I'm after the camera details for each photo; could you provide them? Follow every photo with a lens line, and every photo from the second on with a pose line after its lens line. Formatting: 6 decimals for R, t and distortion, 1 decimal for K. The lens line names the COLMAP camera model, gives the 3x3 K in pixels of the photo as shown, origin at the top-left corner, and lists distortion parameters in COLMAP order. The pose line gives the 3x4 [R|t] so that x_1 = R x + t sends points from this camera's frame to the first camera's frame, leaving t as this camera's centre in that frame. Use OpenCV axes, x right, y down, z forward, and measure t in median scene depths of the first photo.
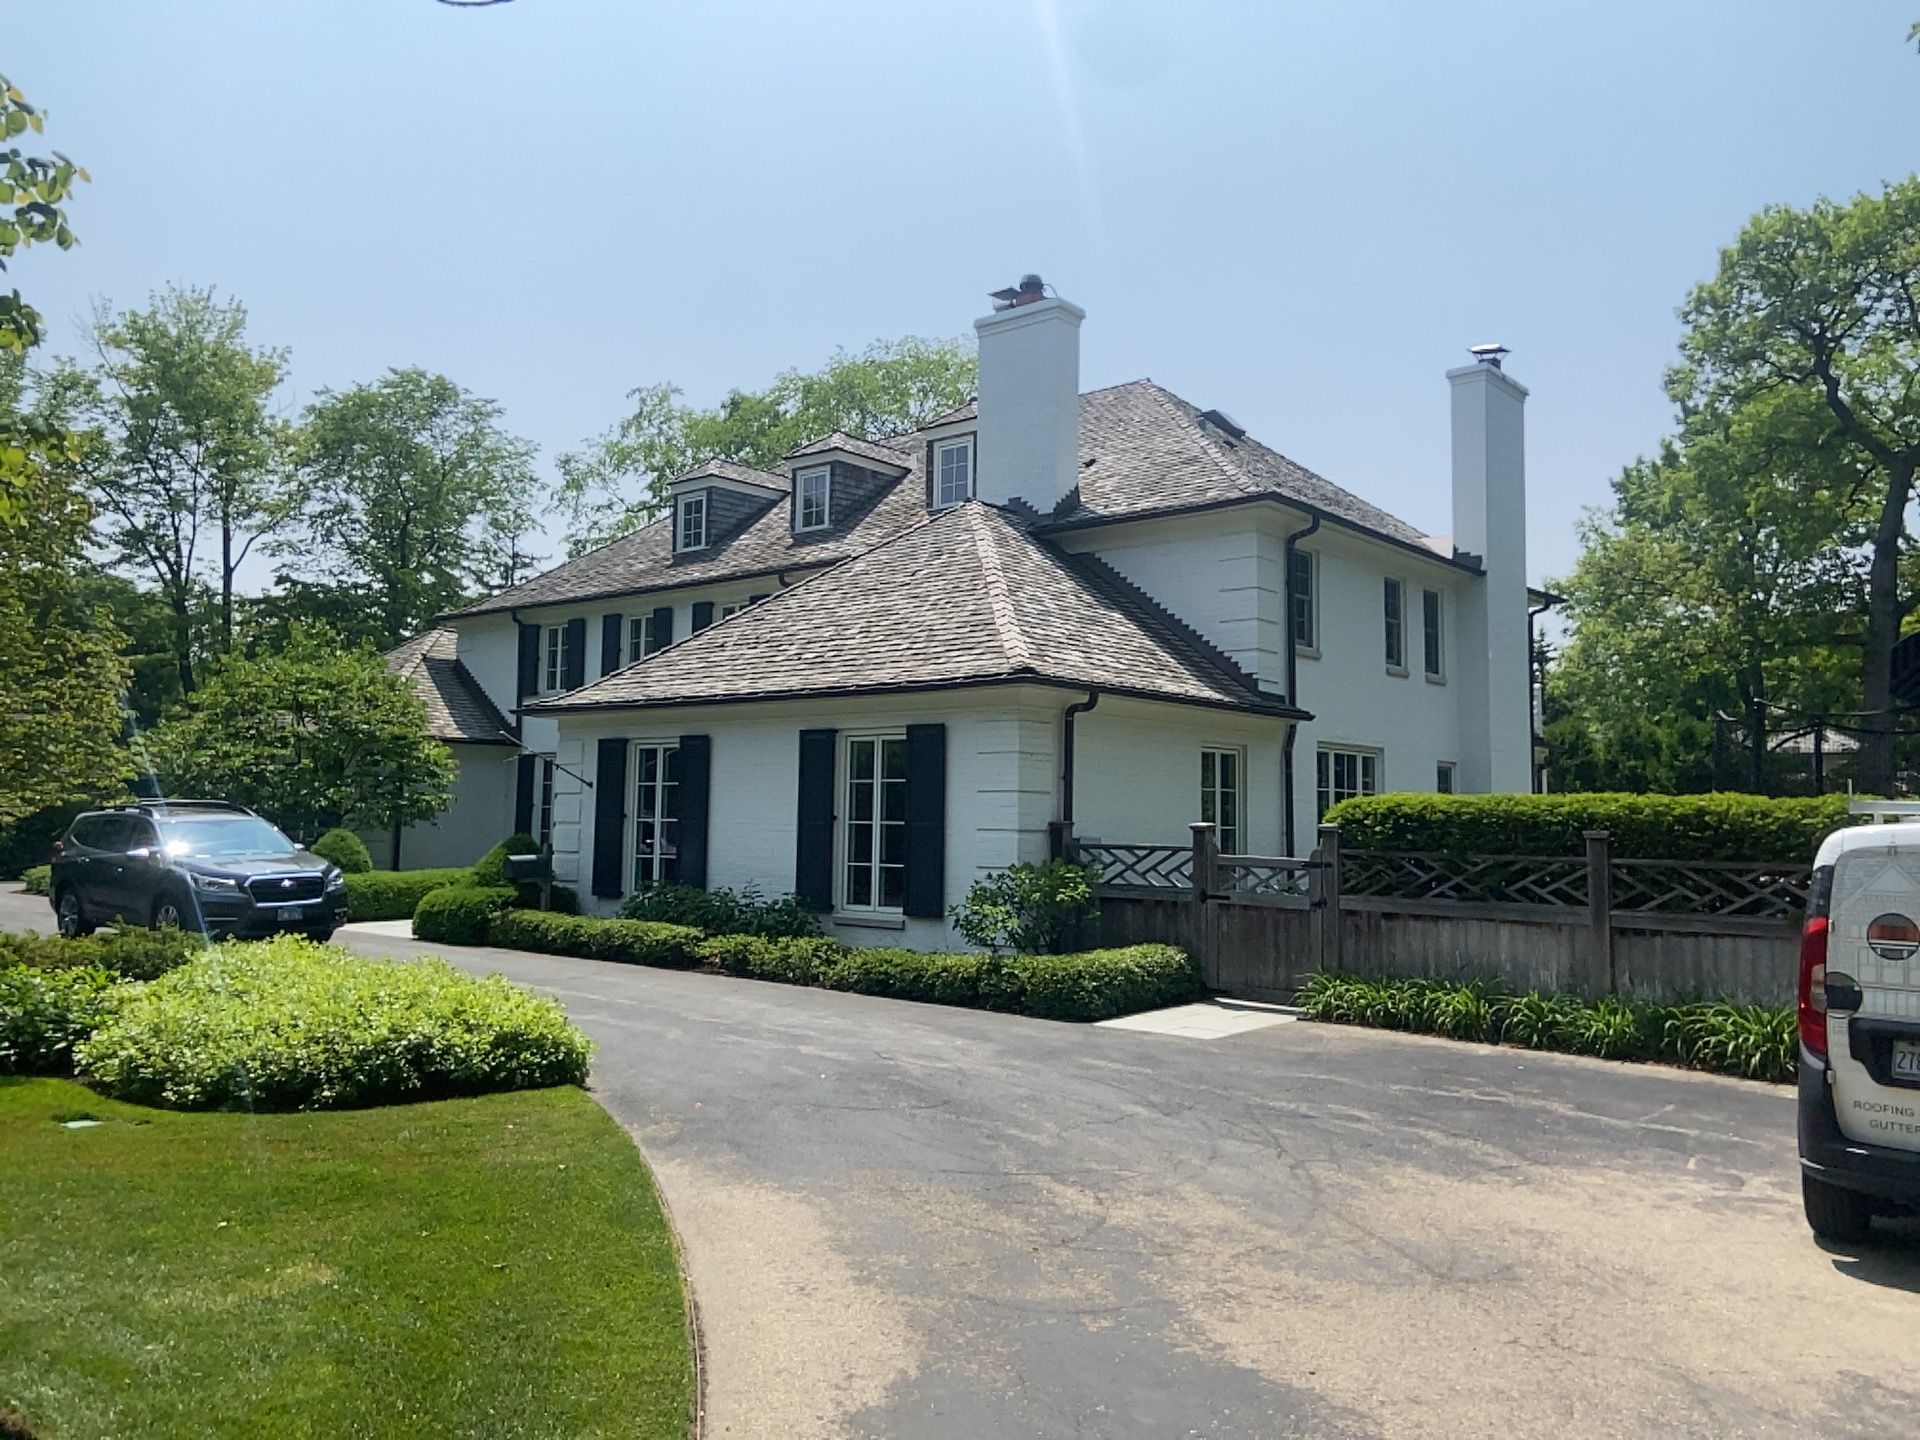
lens RADIAL K [[1396.1, 0, 960.0], [0, 1396.1, 720.0], [0, 0, 1]] dist [-0.001256, -0.001678]
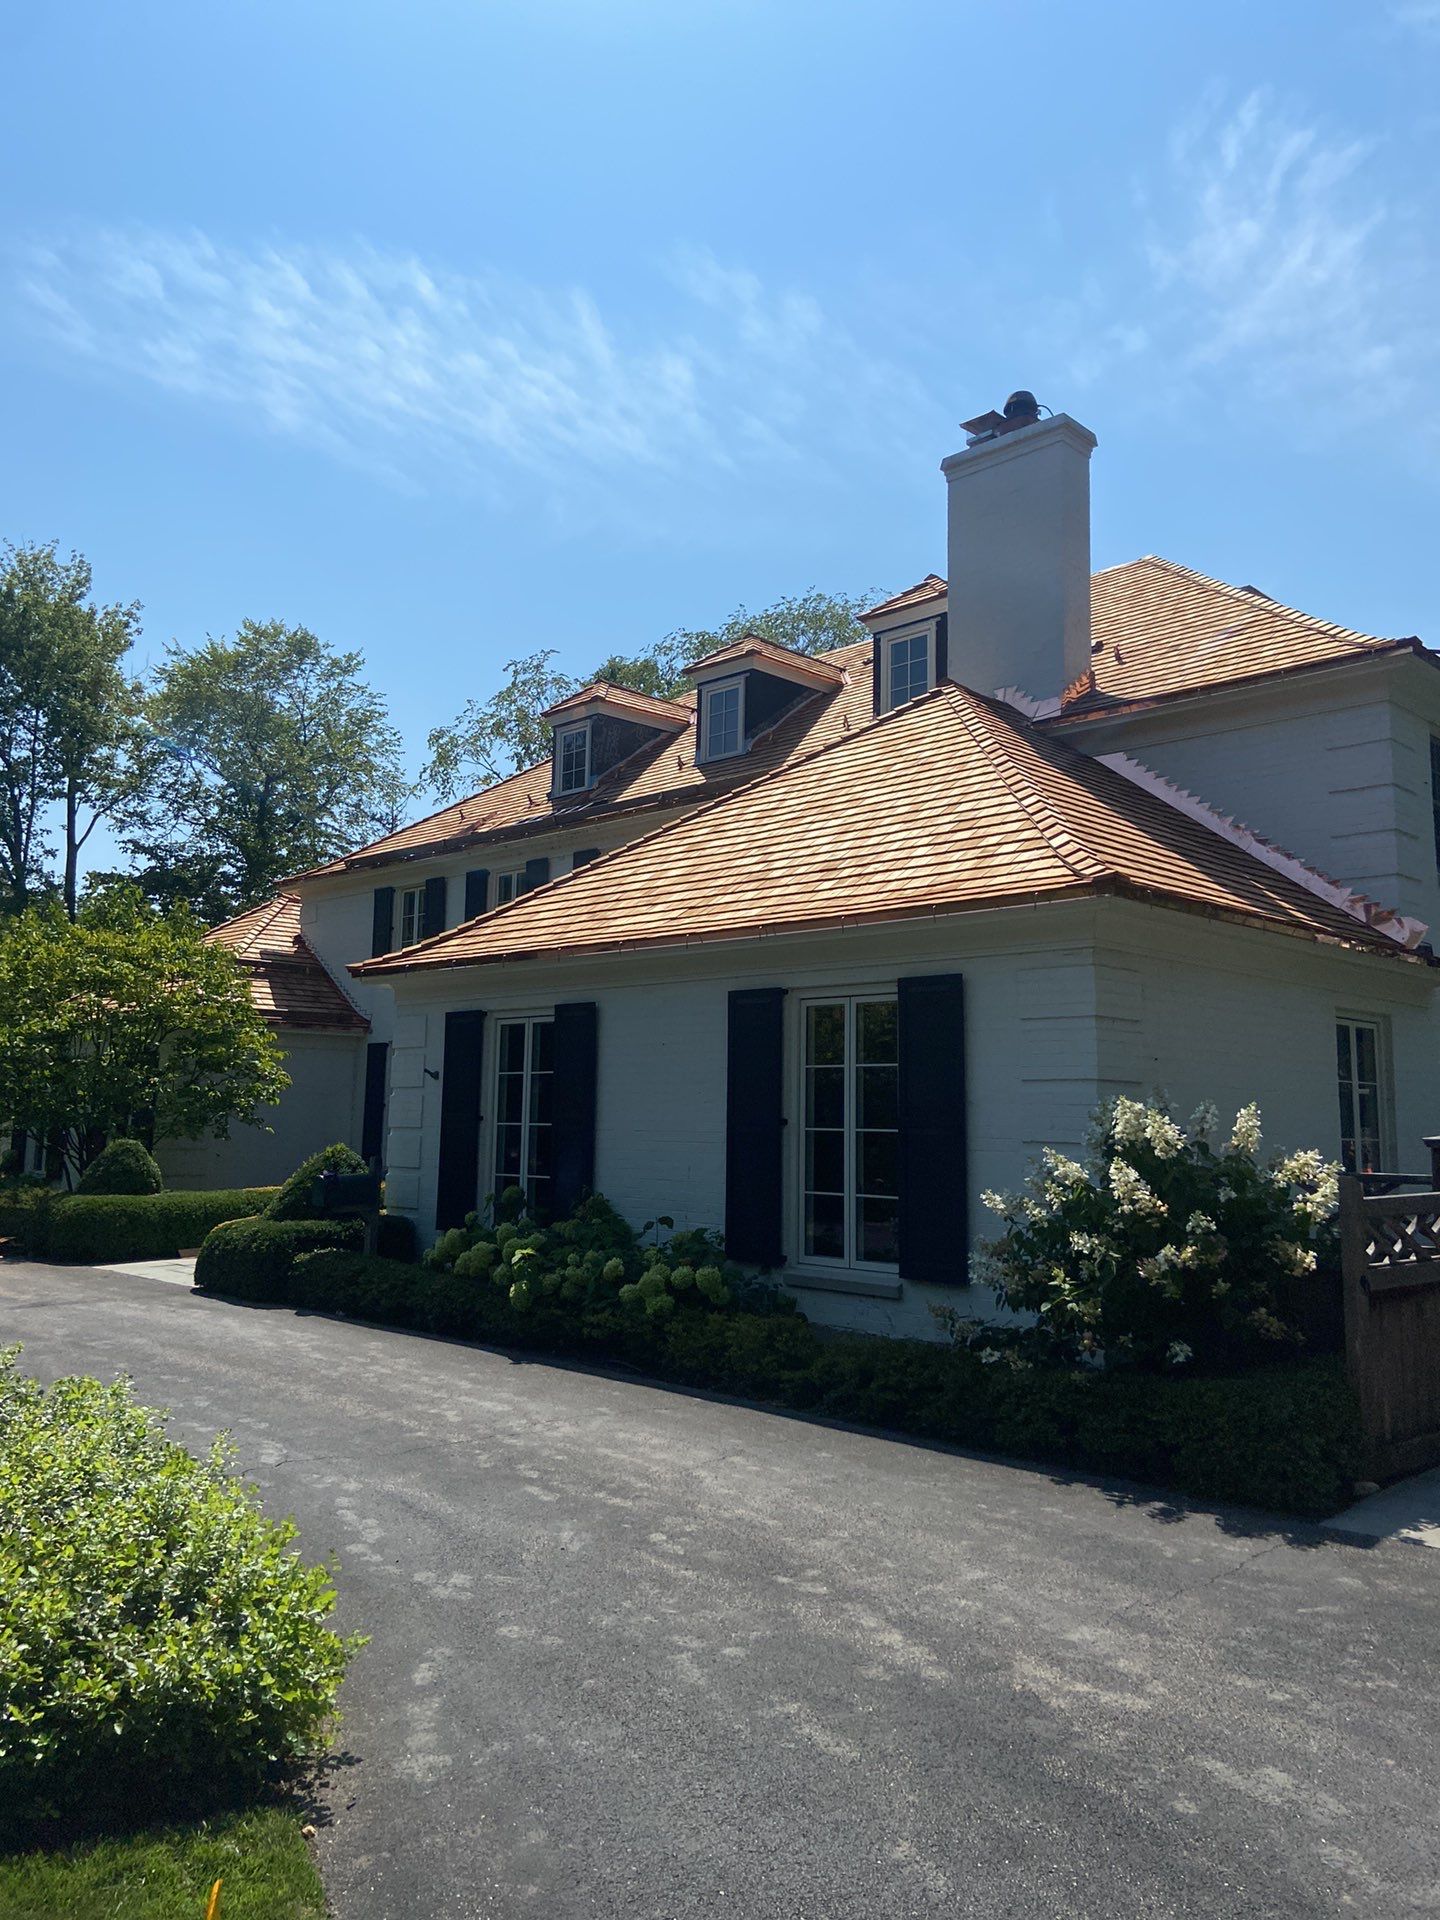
lens RADIAL K [[1452.6, 0, 720.0], [0, 1452.6, 960.0], [0, 0, 1]] dist [0.025050, -0.000832]
pose [[0.995929, -0.008301, -0.089762, -0.041123], [0.004802, 0.999223, -0.039130, 0.014283], [0.090017, 0.038539, 0.995194, 0.219711]]
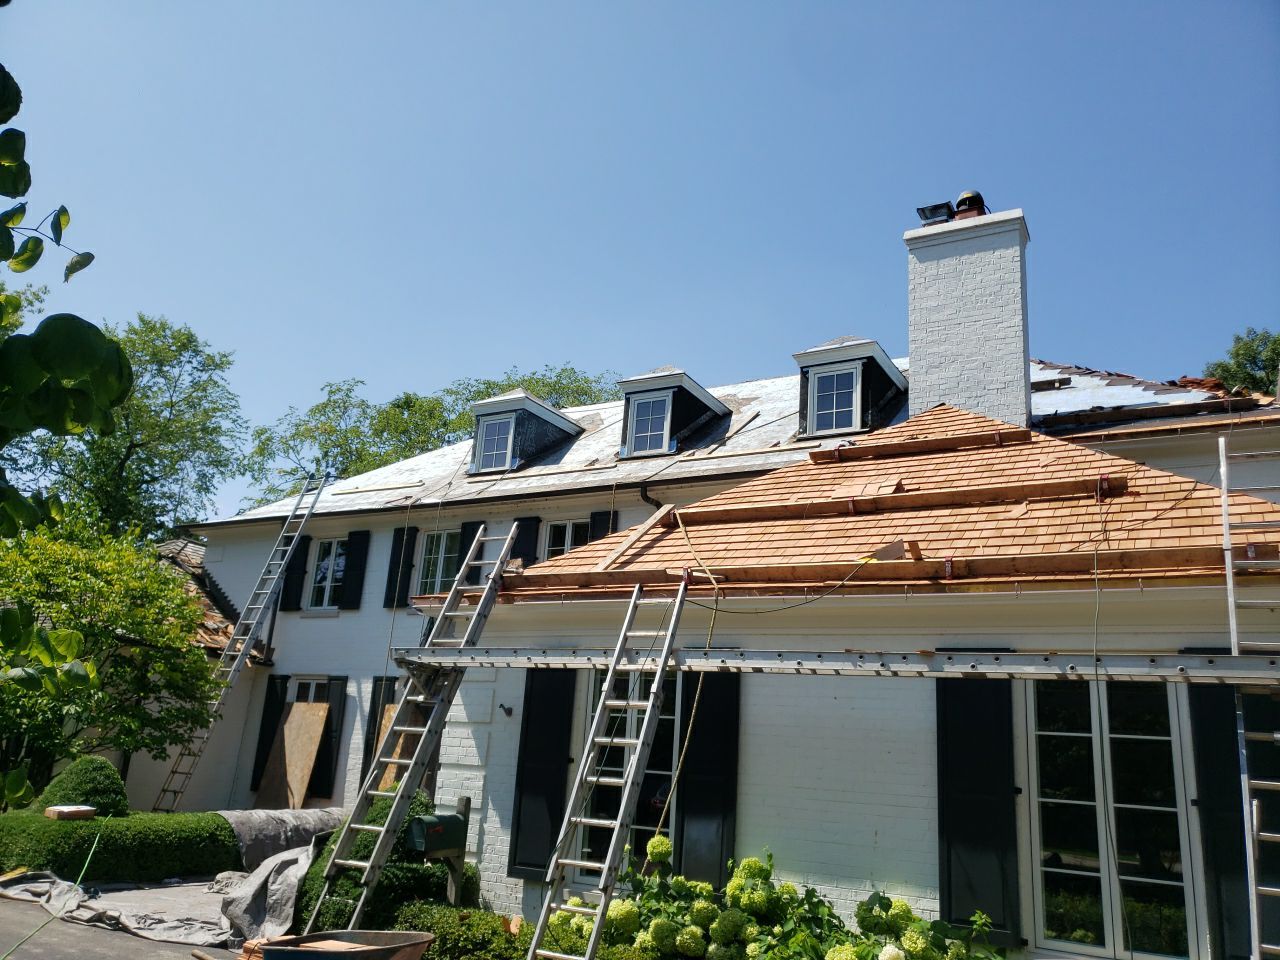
lens RADIAL K [[1024.7, 0, 659.7], [0, 1024.7, 503.9], [0, 0, 1]] dist [0.099809, -0.187587]
pose [[0.986862, 0.088967, 0.134863, -0.233161], [-0.064704, 0.982500, -0.174662, 0.024911], [-0.148042, 0.163641, 0.975349, 0.387640]]
